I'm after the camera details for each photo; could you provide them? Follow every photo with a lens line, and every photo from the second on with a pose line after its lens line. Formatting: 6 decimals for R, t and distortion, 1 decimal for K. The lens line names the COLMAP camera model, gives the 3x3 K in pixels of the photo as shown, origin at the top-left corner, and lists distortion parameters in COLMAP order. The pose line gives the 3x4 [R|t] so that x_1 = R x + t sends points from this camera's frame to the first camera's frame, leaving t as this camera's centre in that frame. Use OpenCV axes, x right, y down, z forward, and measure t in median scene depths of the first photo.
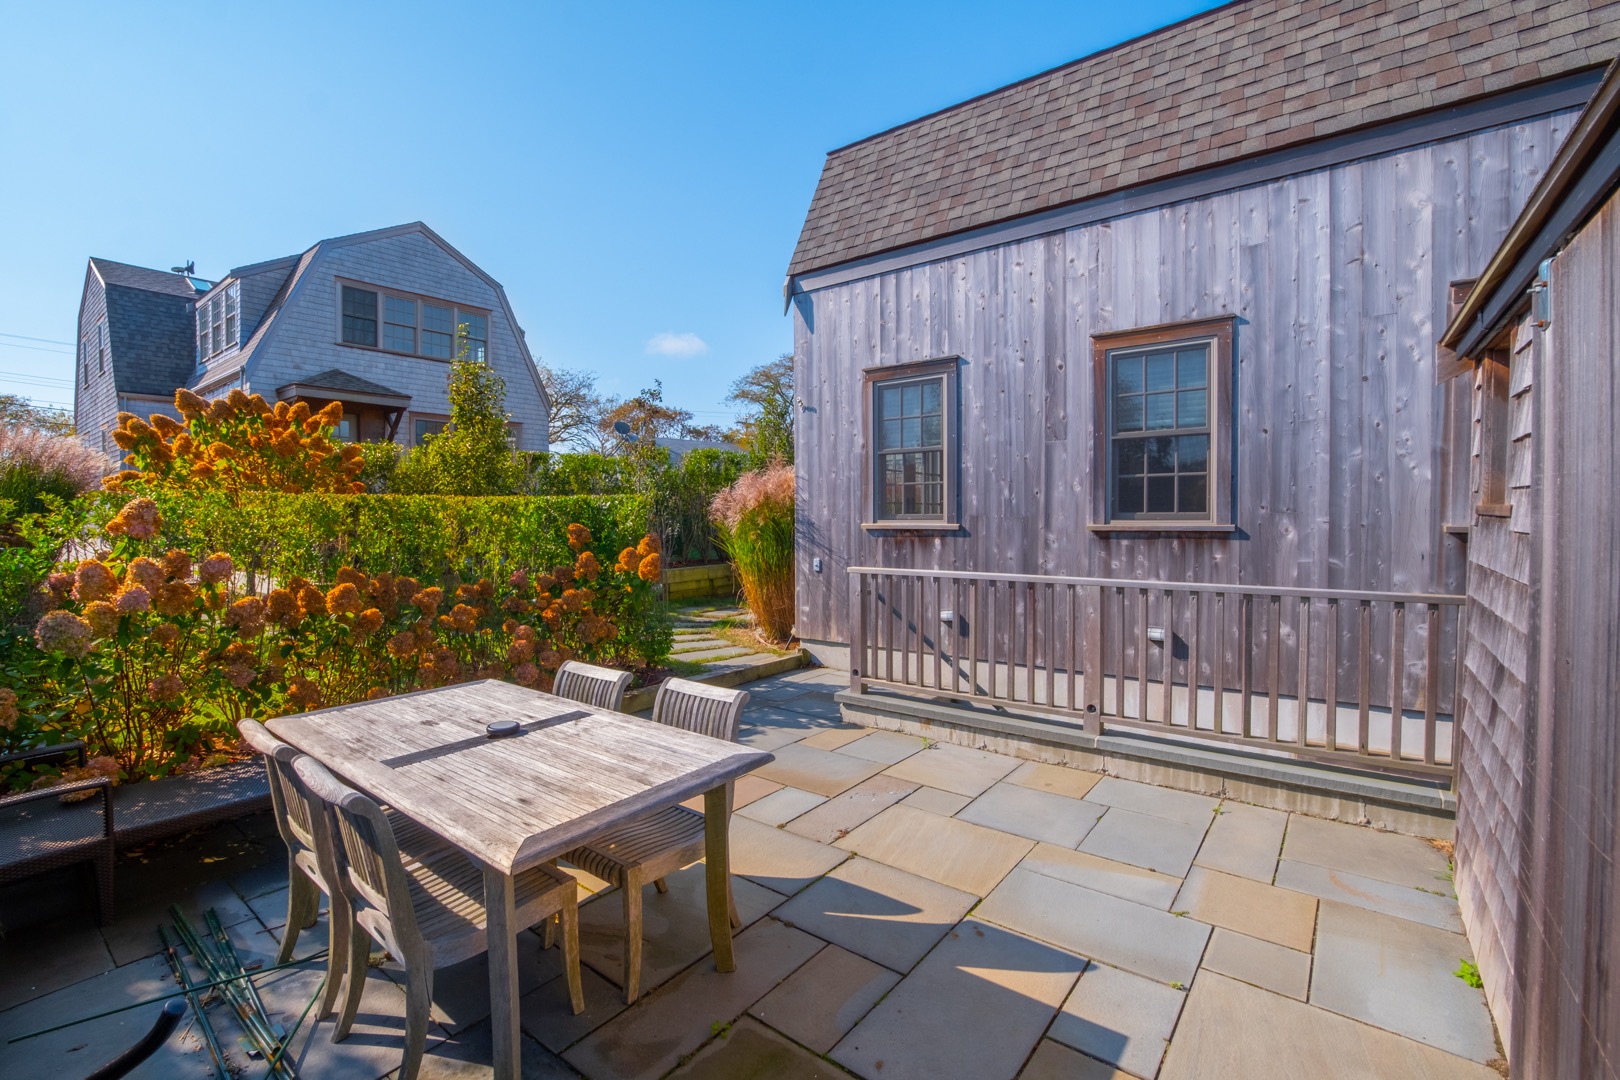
lens RADIAL K [[729.2, 0, 807.0], [0, 729.2, 533.9], [0, 0, 1]] dist [-0.041596, 0.010324]
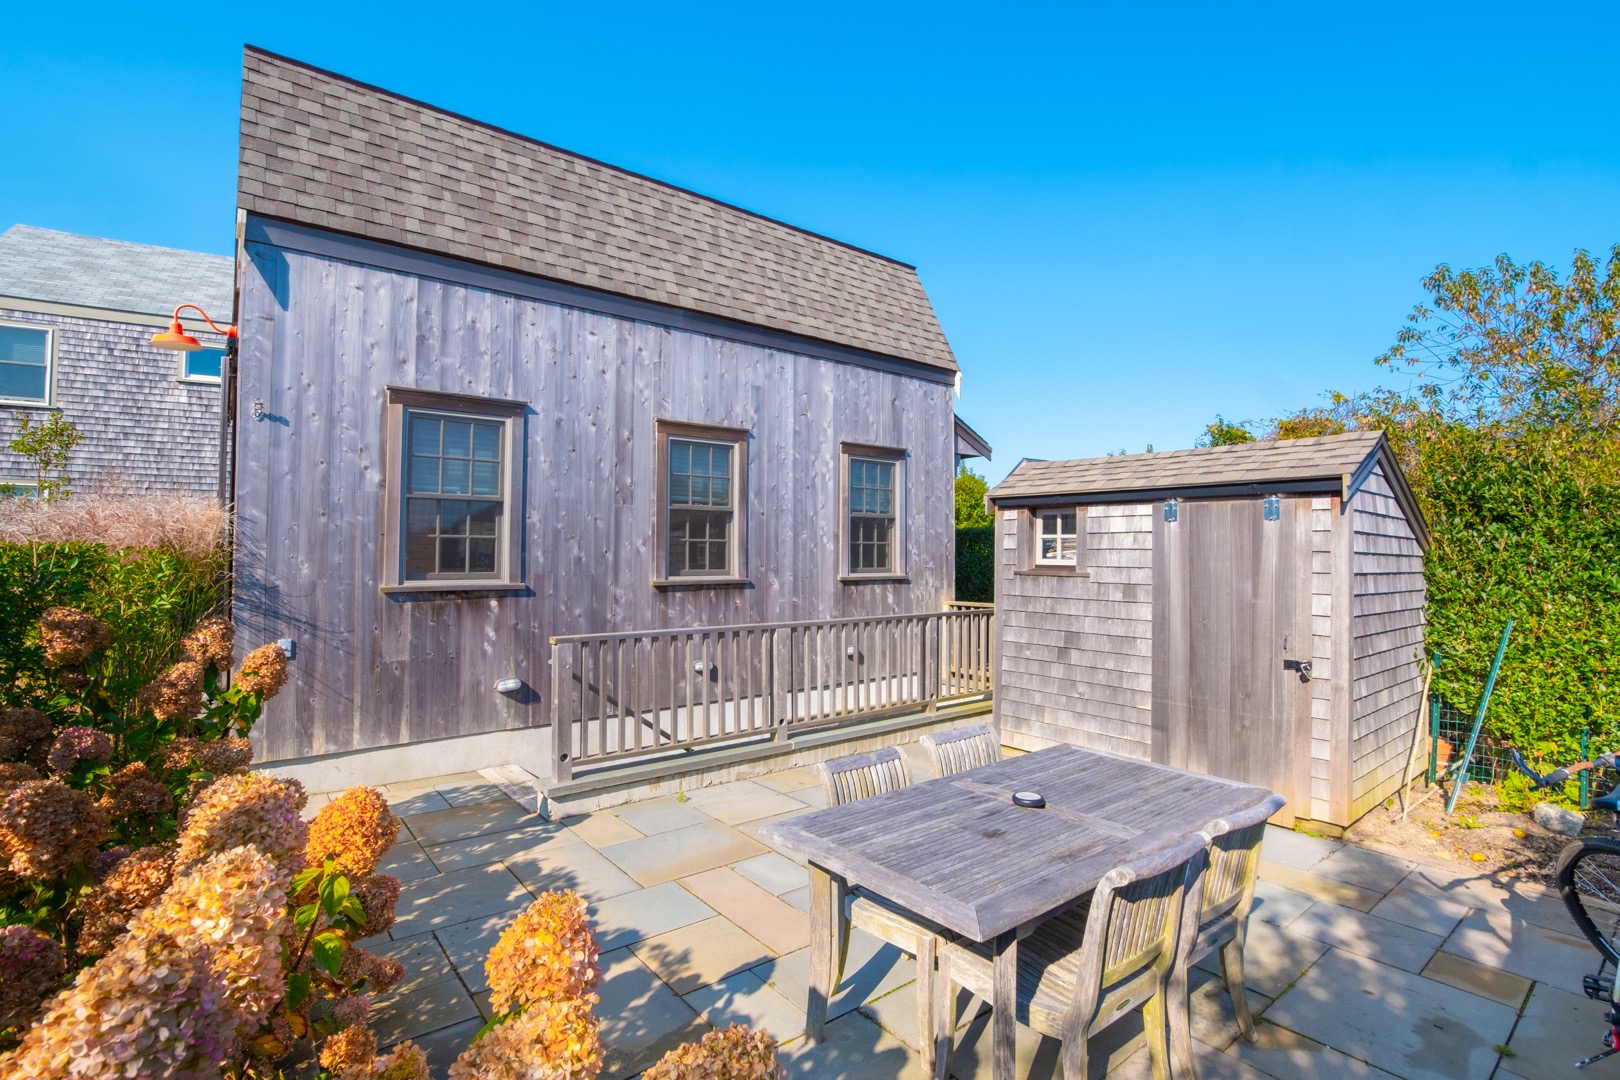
lens RADIAL K [[729.2, 0, 807.0], [0, 729.2, 533.9], [0, 0, 1]] dist [-0.041596, 0.010324]
pose [[0.246102, 0.041678, 0.968347, -0.651988], [0.028262, 0.998342, -0.050152, -0.020922], [-0.968832, 0.039710, 0.244516, 0.462639]]
